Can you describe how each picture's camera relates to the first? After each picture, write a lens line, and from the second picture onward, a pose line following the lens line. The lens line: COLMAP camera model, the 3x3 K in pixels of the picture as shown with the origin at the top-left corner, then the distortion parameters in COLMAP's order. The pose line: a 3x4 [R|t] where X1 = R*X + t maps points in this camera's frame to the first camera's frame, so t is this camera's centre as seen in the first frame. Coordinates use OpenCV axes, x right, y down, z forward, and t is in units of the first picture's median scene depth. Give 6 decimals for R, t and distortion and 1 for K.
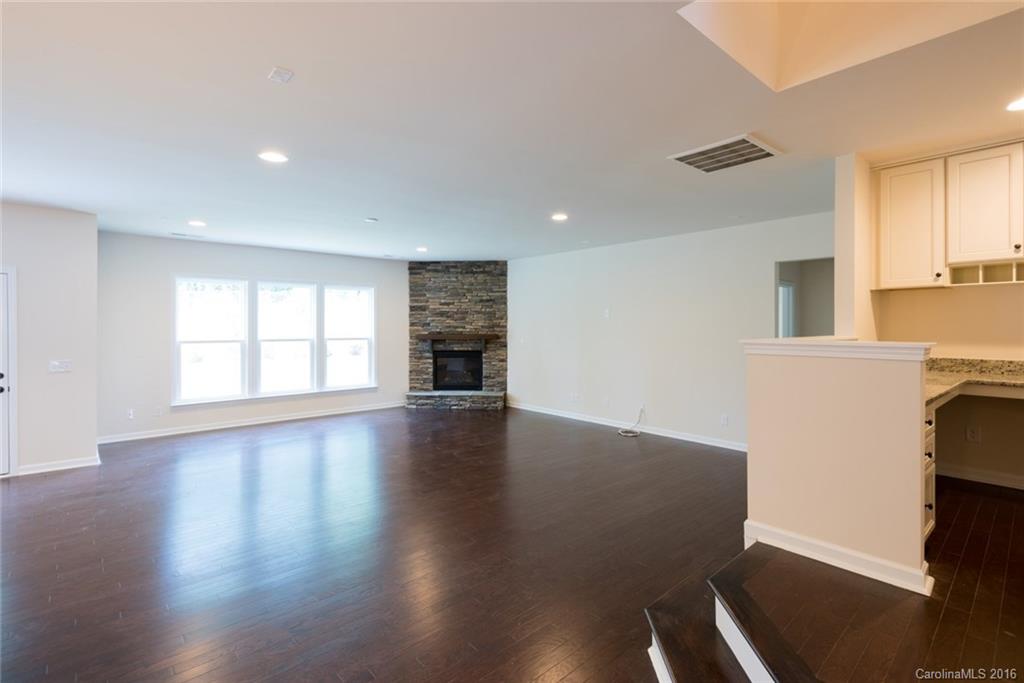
lens RADIAL K [[467.8, 0, 512.4], [0, 467.8, 331.9], [0, 0, 1]] dist [0.000157, -0.000344]
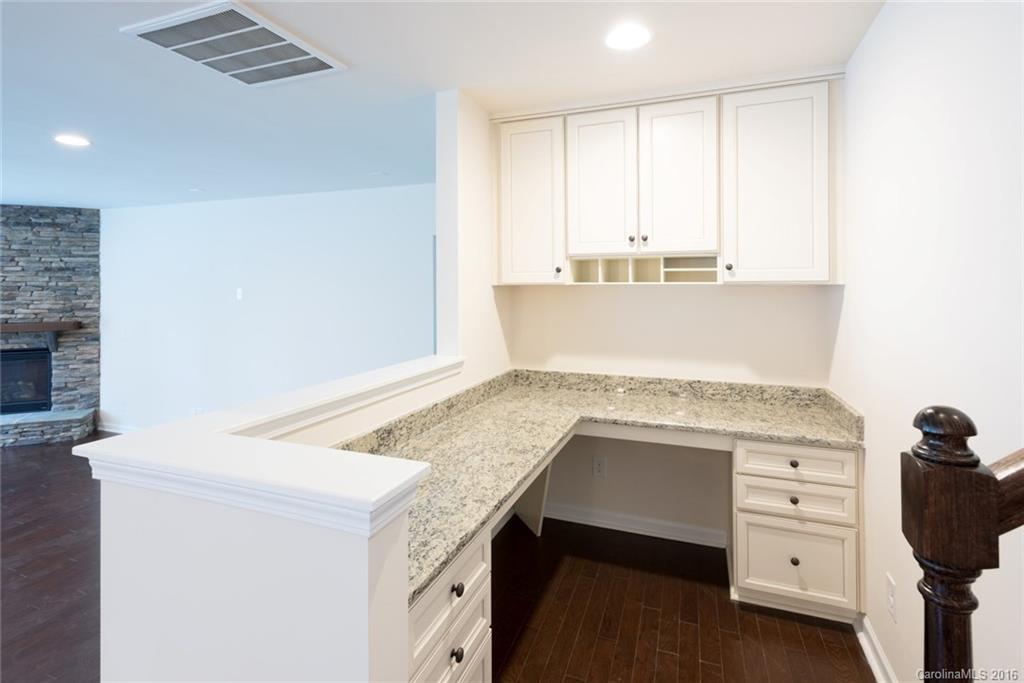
lens RADIAL K [[486.5, 0, 498.1], [0, 486.5, 291.8], [0, 0, 1]] dist [0.016092, -0.003044]
pose [[0.890307, -0.000642, 0.455361, 0.177997], [0.003283, 0.999982, -0.005011, -0.031691], [-0.455350, 0.005956, 0.890293, 0.131276]]
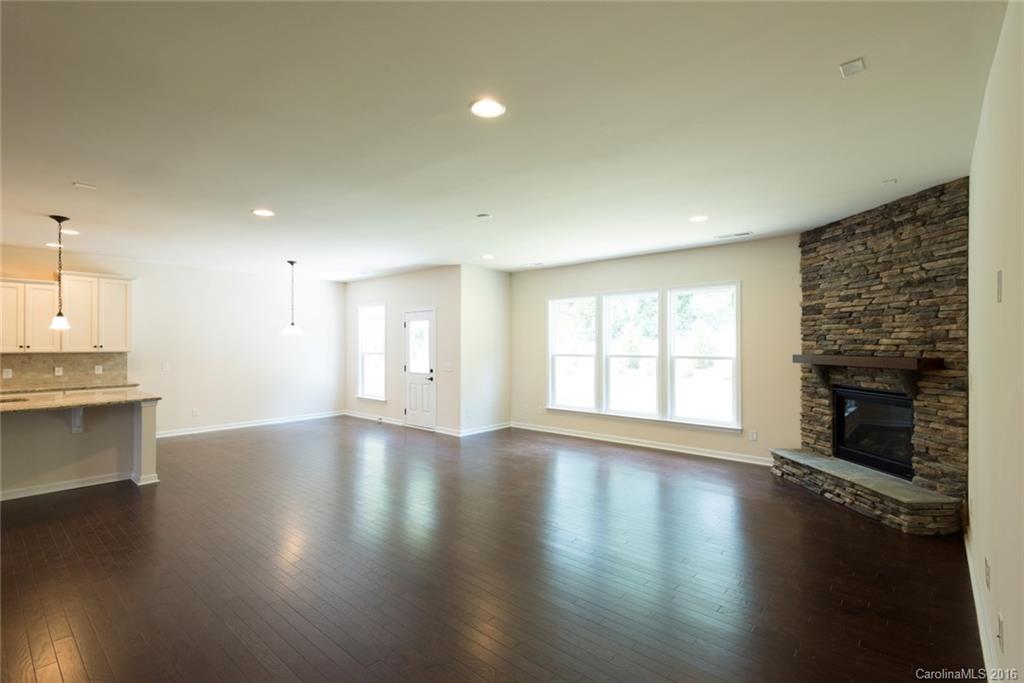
lens RADIAL K [[486.5, 0, 513.6], [0, 486.5, 342.0], [0, 0, 1]] dist [0.016092, -0.003044]
pose [[0.137602, 0.000689, -0.990487, 0.364406], [-0.012081, 0.999927, -0.000983, -0.004757], [0.990414, 0.012101, 0.137601, 0.570057]]
